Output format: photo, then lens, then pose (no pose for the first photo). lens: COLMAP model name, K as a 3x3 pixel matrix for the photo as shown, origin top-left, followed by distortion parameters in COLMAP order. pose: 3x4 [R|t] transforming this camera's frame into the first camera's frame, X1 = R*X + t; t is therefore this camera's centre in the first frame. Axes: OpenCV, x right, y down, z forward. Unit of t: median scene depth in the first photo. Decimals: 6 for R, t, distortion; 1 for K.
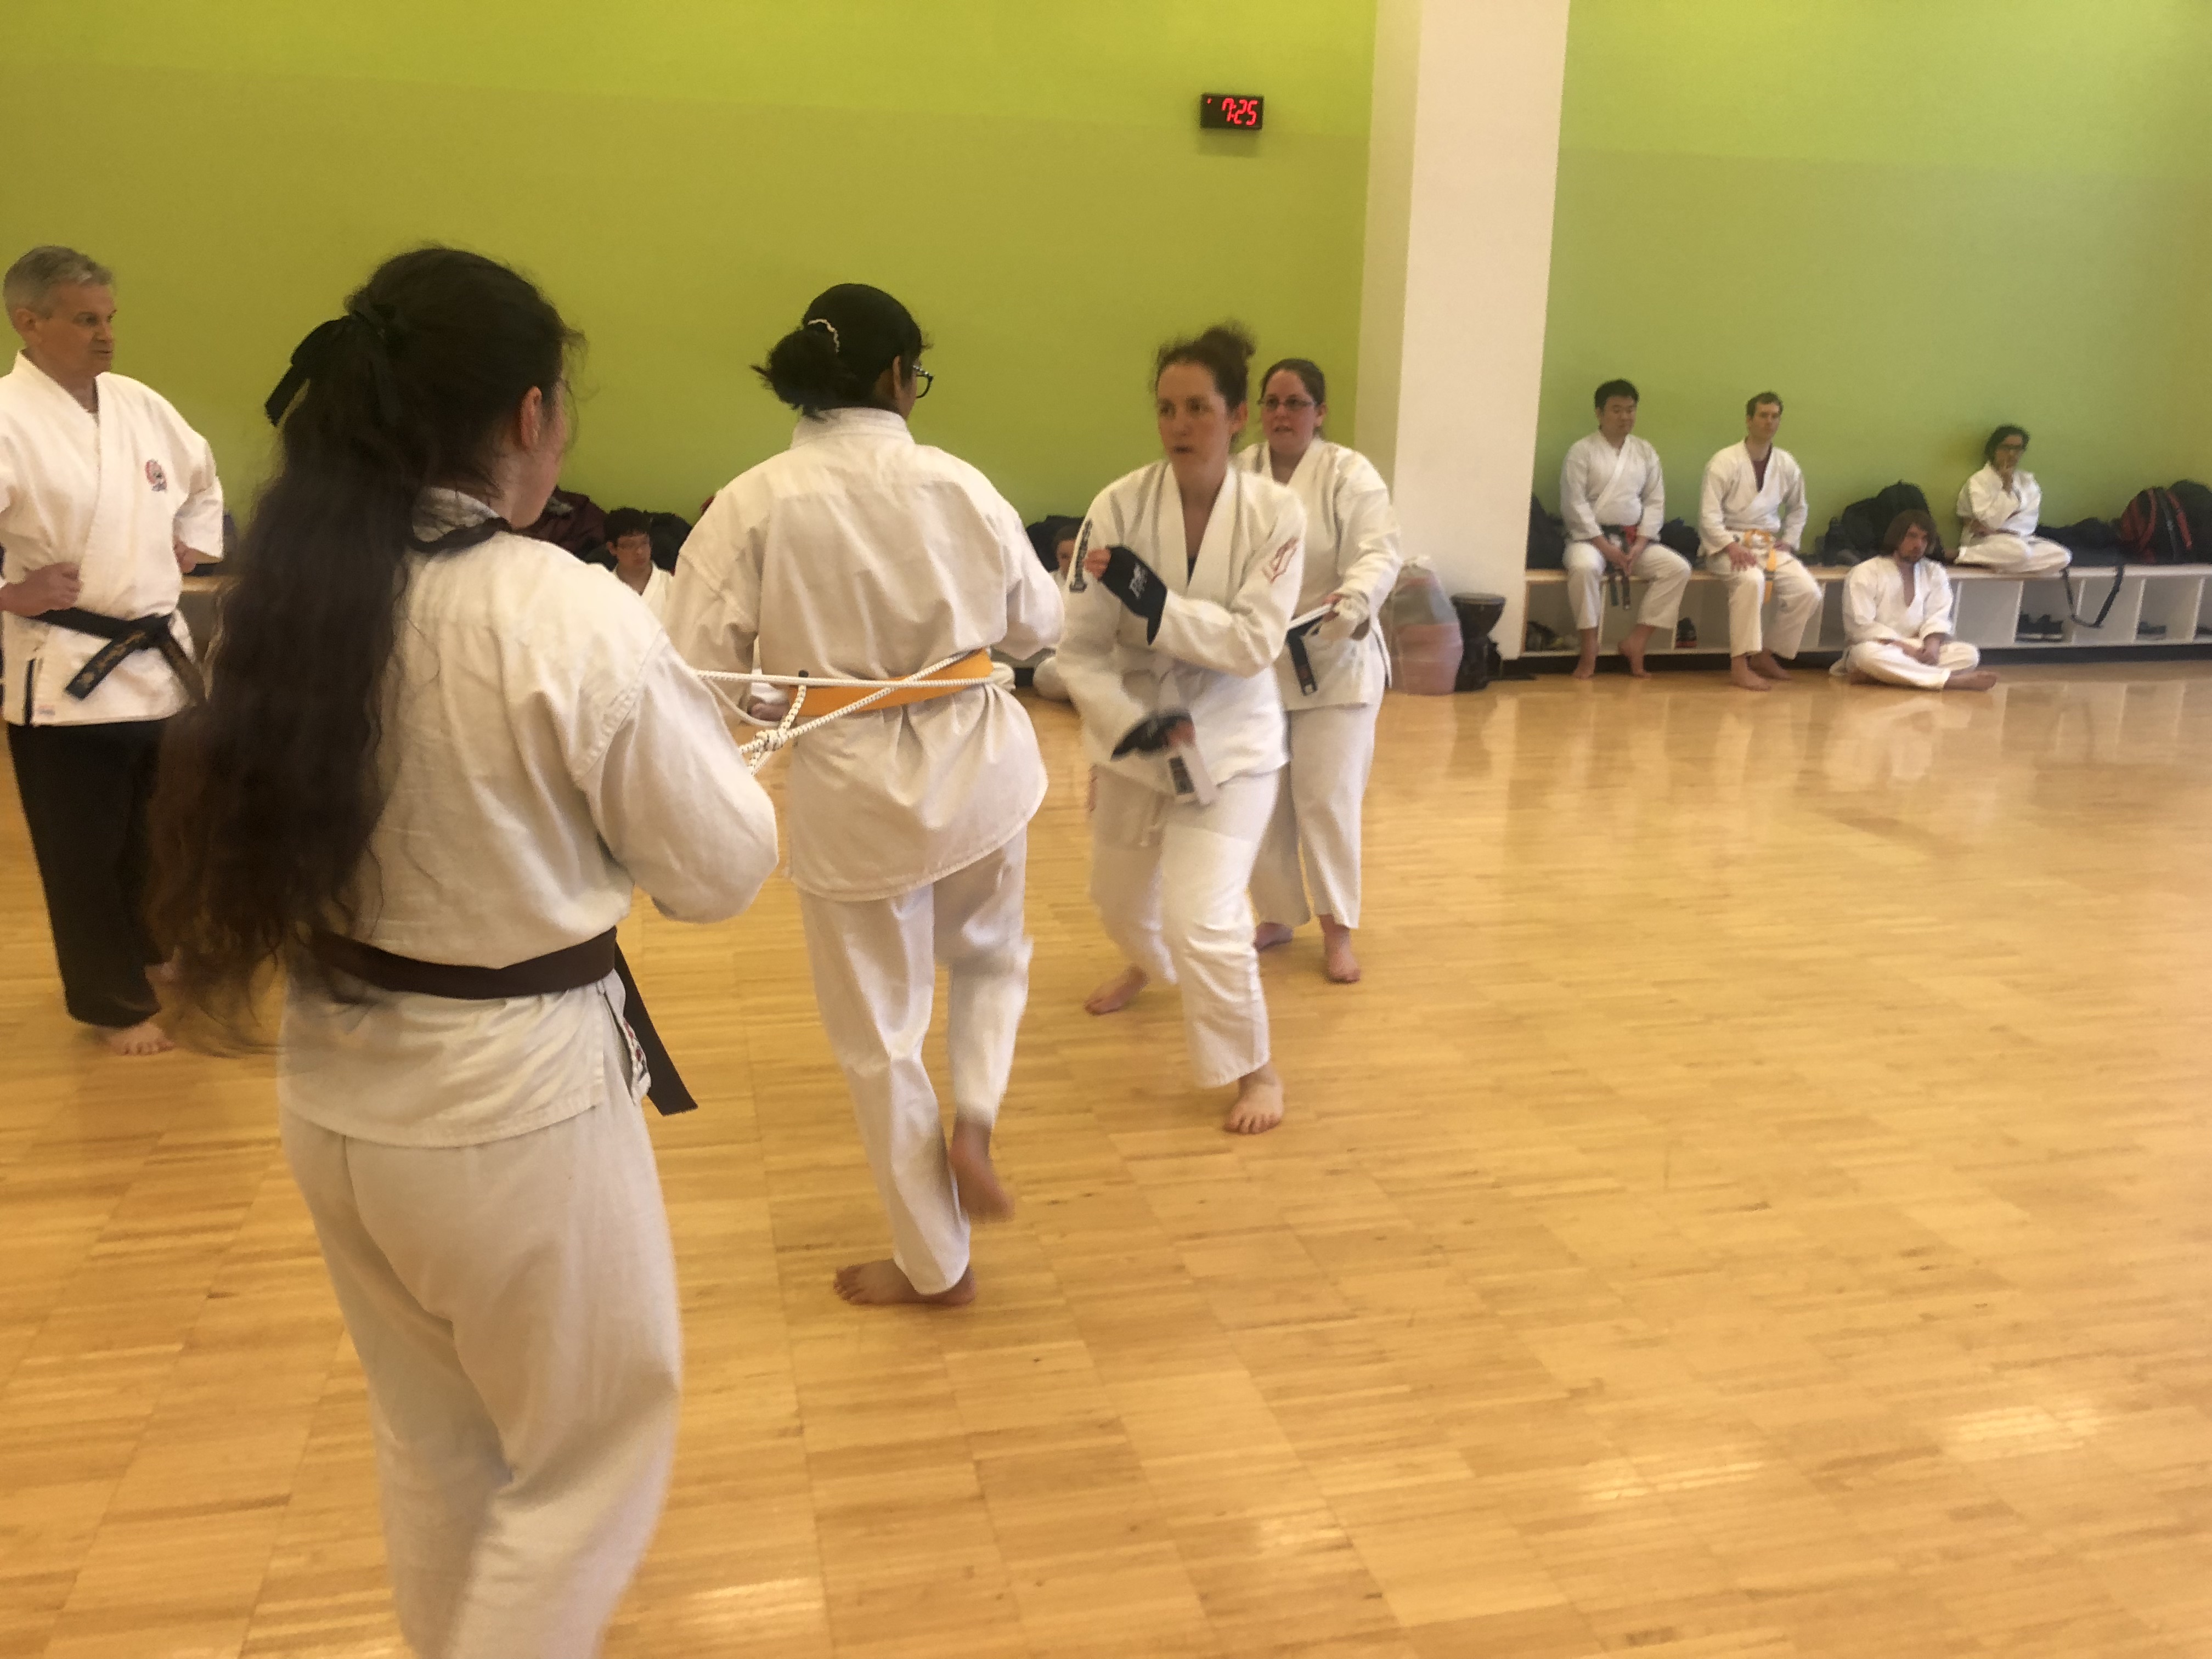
lens RADIAL K [[1848.6, 0, 1146.9], [0, 1848.6, 851.3], [0, 0, 1]] dist [-0.007237, -0.005752]
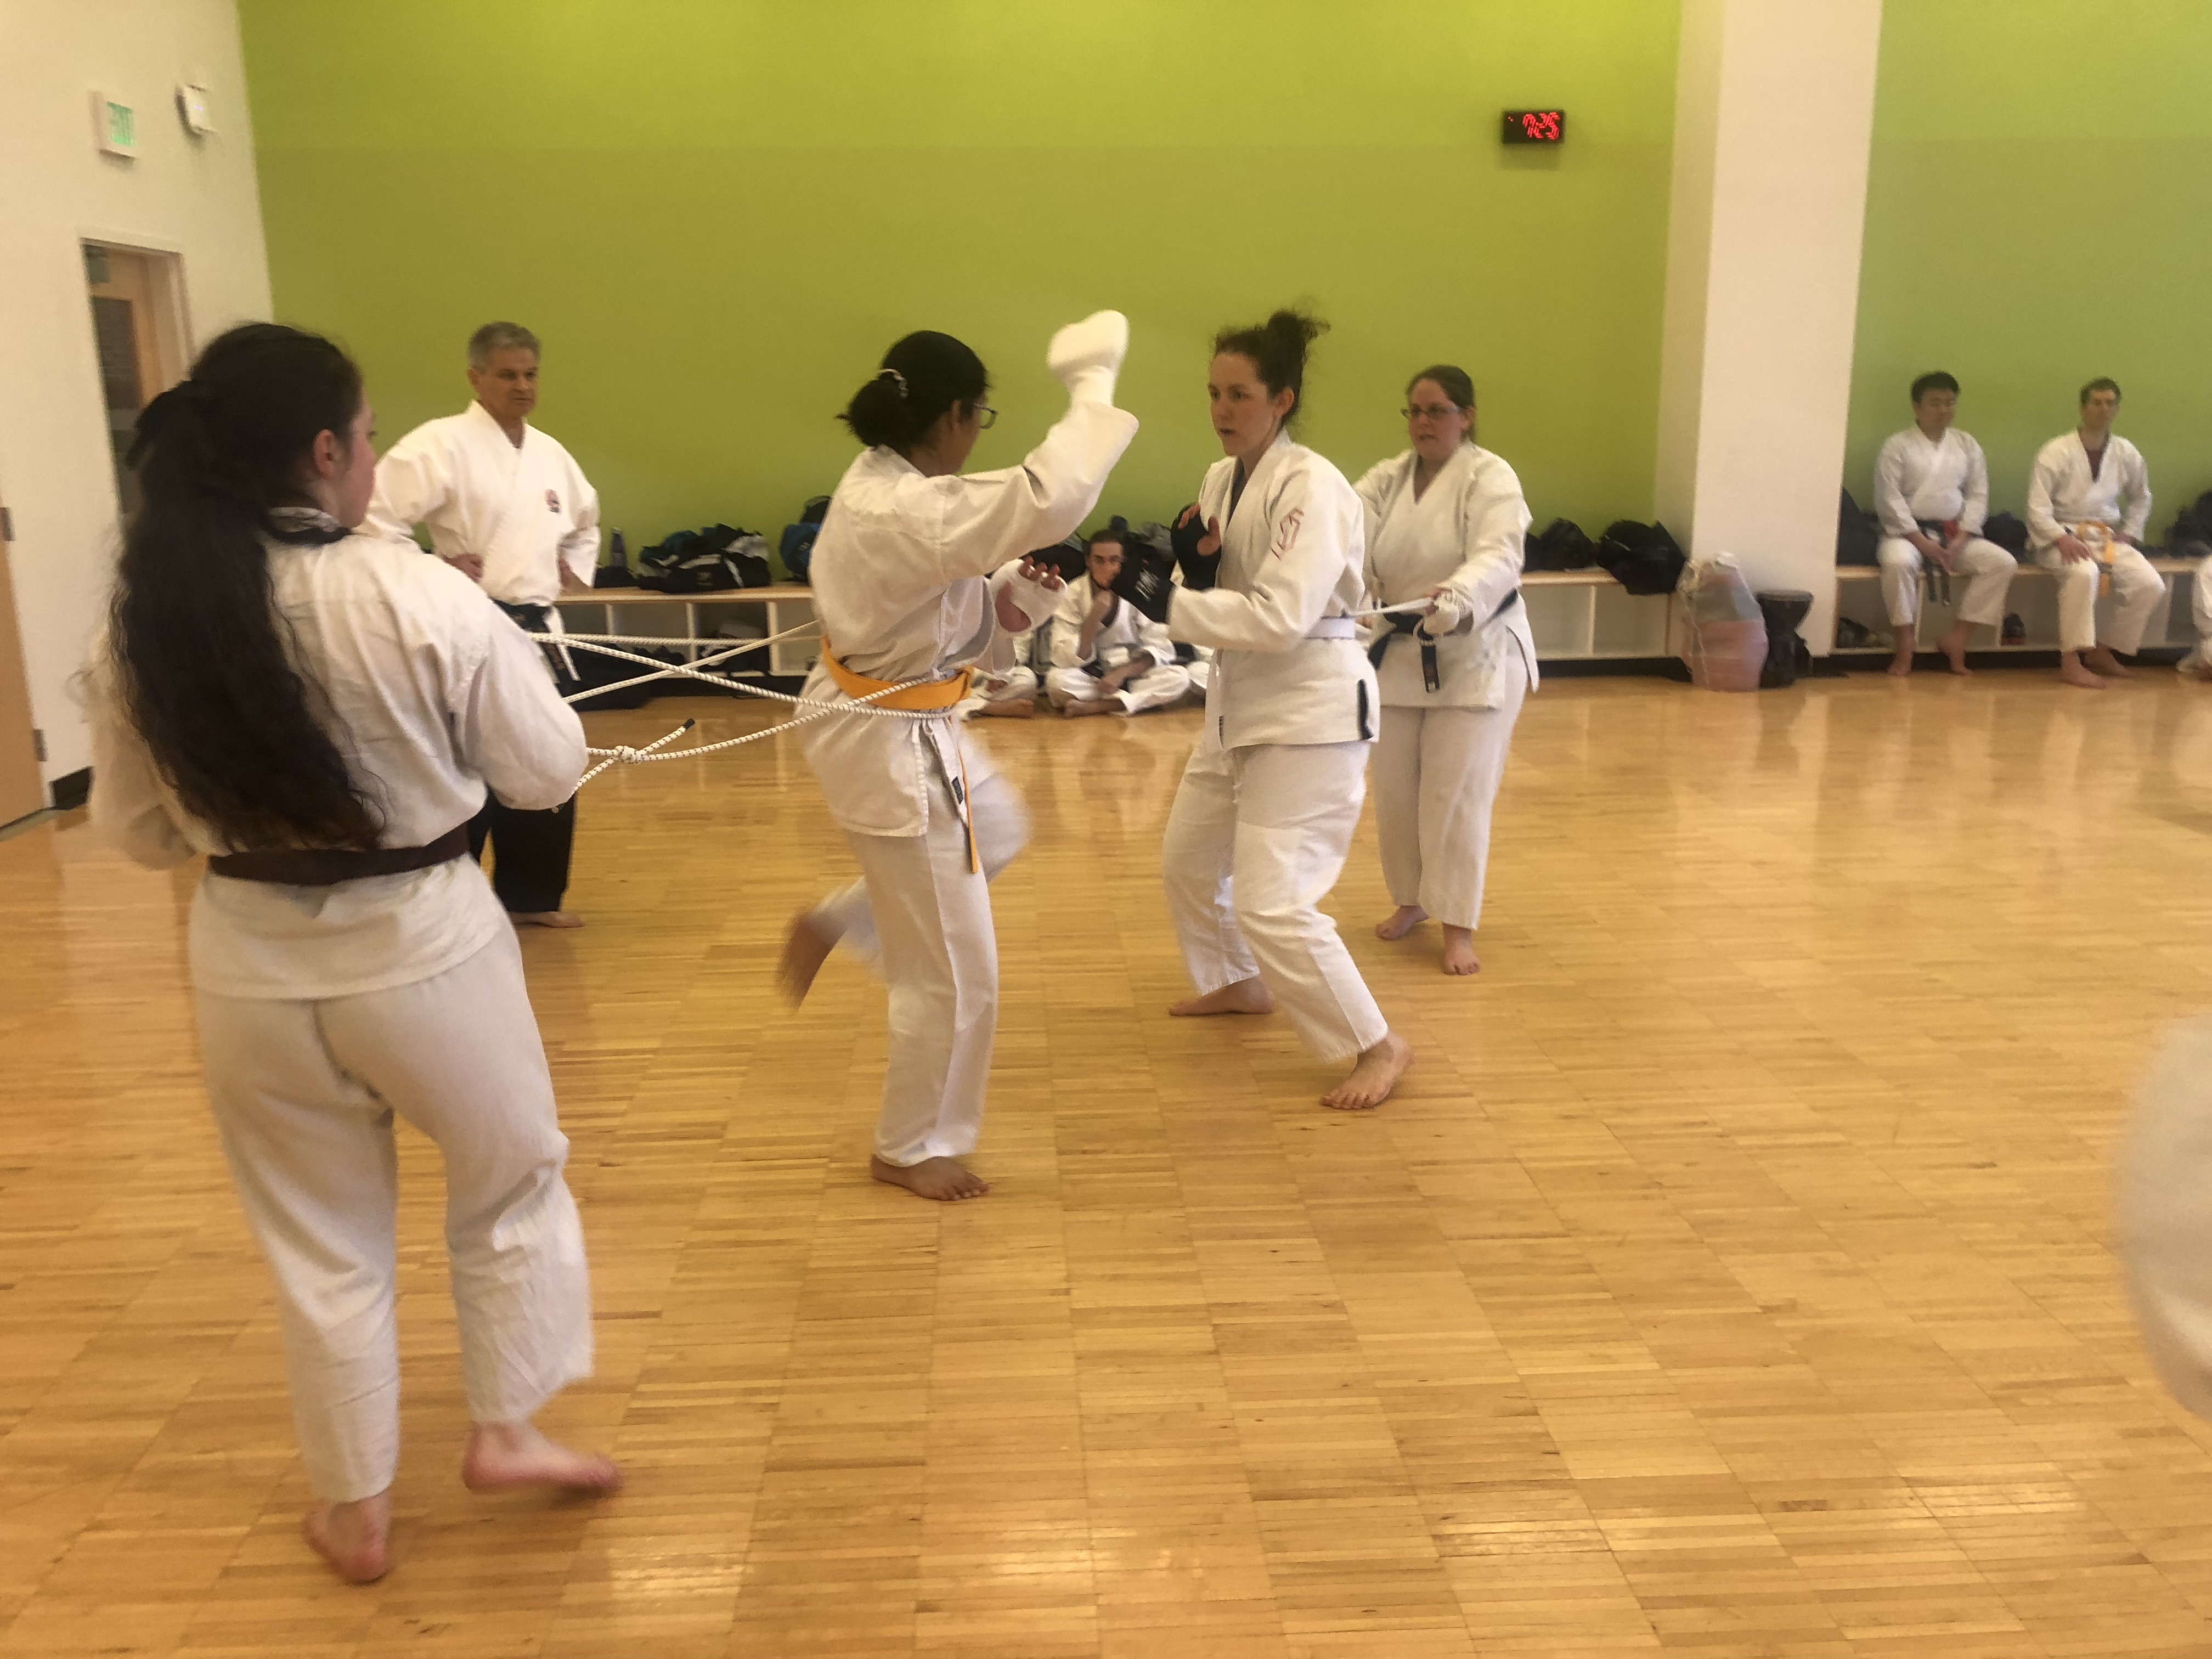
lens RADIAL K [[1848.6, 0, 1103.1], [0, 1848.6, 806.9], [0, 0, 1]] dist [-0.007237, -0.005752]
pose [[0.980215, 0.011354, -0.197612, 0.048285], [-0.016950, 0.999501, -0.026650, 0.027314], [0.197211, 0.029472, 0.979918, -0.119901]]
